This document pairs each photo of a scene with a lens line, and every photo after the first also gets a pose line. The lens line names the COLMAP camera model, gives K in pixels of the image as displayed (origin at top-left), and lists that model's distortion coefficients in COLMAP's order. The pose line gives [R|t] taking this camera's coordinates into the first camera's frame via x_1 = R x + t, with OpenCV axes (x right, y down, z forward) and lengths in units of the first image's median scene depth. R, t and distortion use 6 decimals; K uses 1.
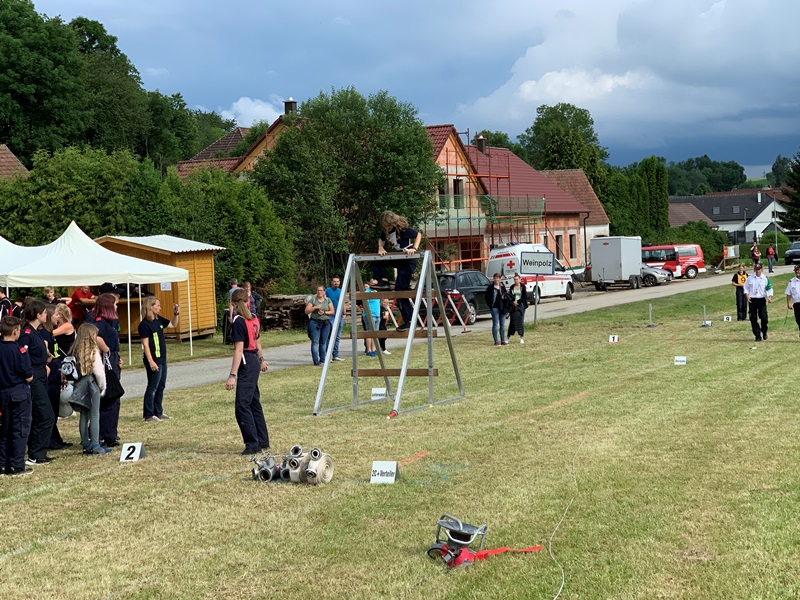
lens RADIAL K [[1341.6, 0, 394.9], [0, 1341.6, 264.6], [0, 0, 1]] dist [0.071057, 0.000000]
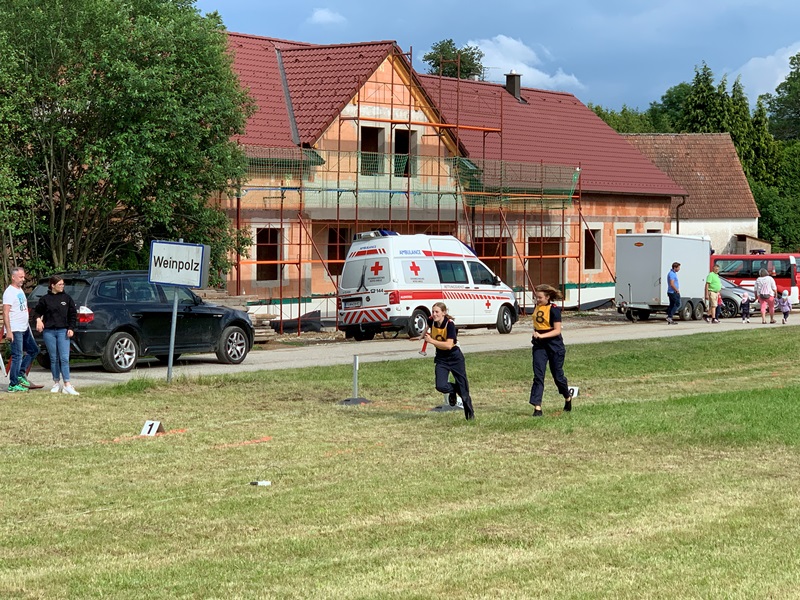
lens RADIAL K [[1741.4, 0, 399.6], [0, 1741.4, 300.5], [0, 0, 1]] dist [0.000302, 0.000000]
pose [[0.987715, 0.053729, -0.146741, 0.164231], [-0.050471, 0.998391, 0.025840, -0.004895], [0.147893, -0.018117, 0.988837, 0.195388]]
